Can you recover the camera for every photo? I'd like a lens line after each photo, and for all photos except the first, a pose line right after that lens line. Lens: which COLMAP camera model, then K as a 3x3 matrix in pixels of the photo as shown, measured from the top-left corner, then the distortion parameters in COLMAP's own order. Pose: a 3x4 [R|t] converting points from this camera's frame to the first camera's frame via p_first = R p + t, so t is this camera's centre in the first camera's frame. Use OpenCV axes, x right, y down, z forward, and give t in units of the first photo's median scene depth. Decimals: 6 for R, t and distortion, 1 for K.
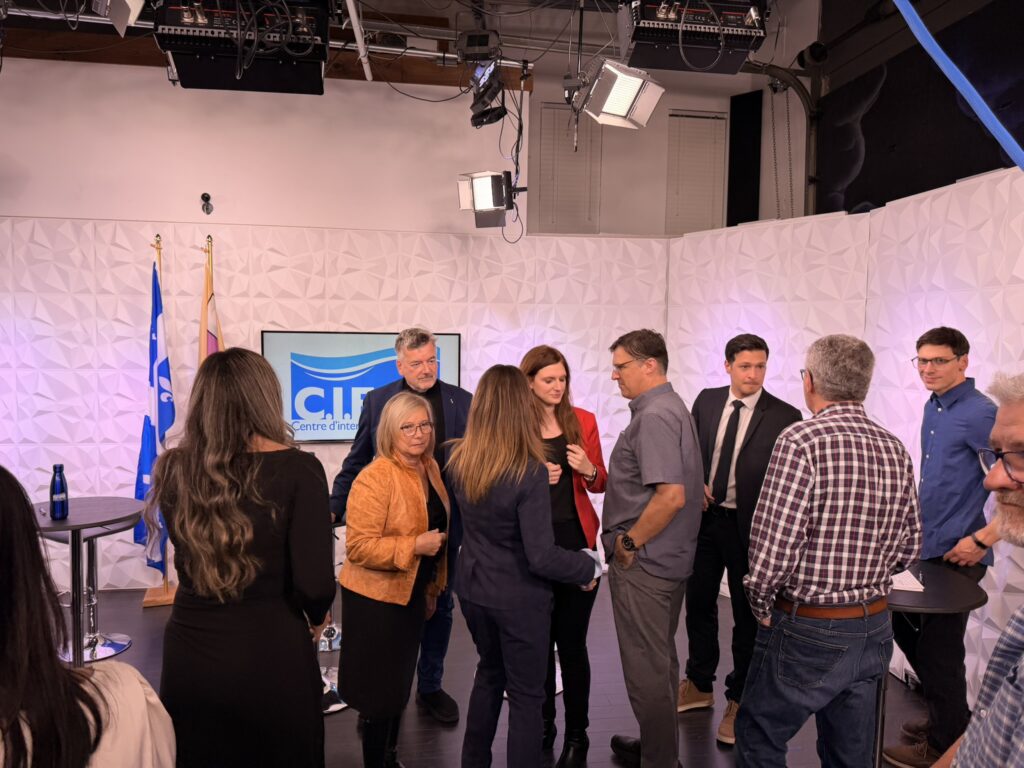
lens RADIAL K [[721.9, 0, 515.6], [0, 721.9, 375.9], [0, 0, 1]] dist [0.070997, -0.084024]
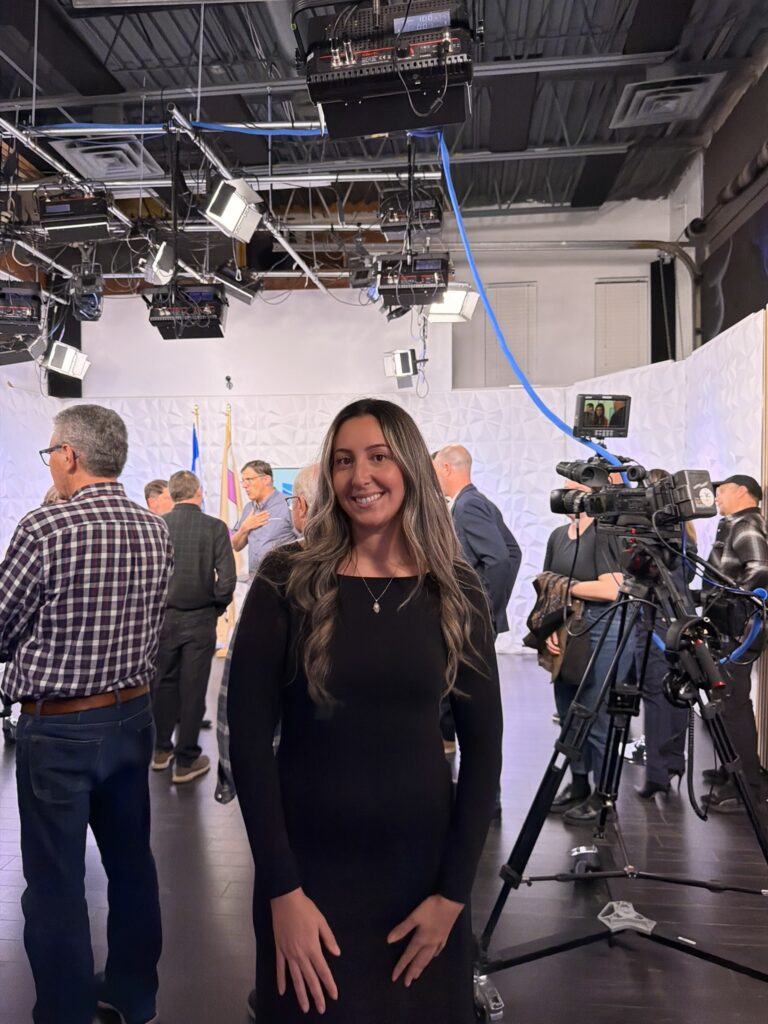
lens RADIAL K [[721.9, 0, 392.0], [0, 721.9, 503.5], [0, 0, 1]] dist [0.070997, -0.084024]
pose [[0.968848, -0.016585, -0.247100, 0.244066], [0.007458, 0.999256, -0.037827, 0.062424], [0.247544, 0.034806, 0.968251, -0.311355]]
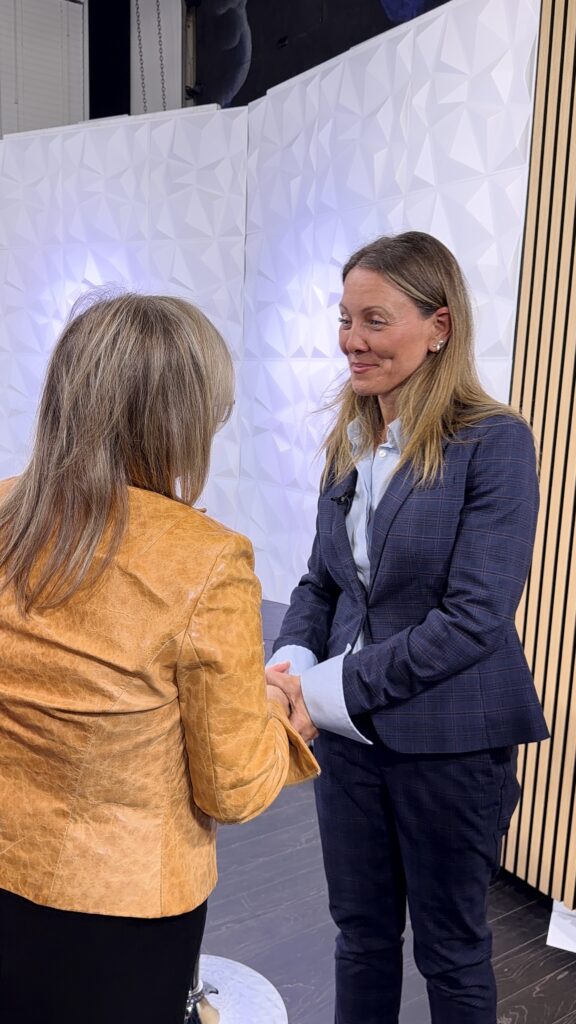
lens RADIAL K [[816.1, 0, 291.4], [0, 816.1, 510.9], [0, 0, 1]] dist [0.010129, -0.013486]
pose [[0.900236, -0.062656, 0.430870, 0.132273], [0.004290, 0.990820, 0.135119, 0.044712], [-0.435381, -0.119791, 0.892241, 0.195004]]
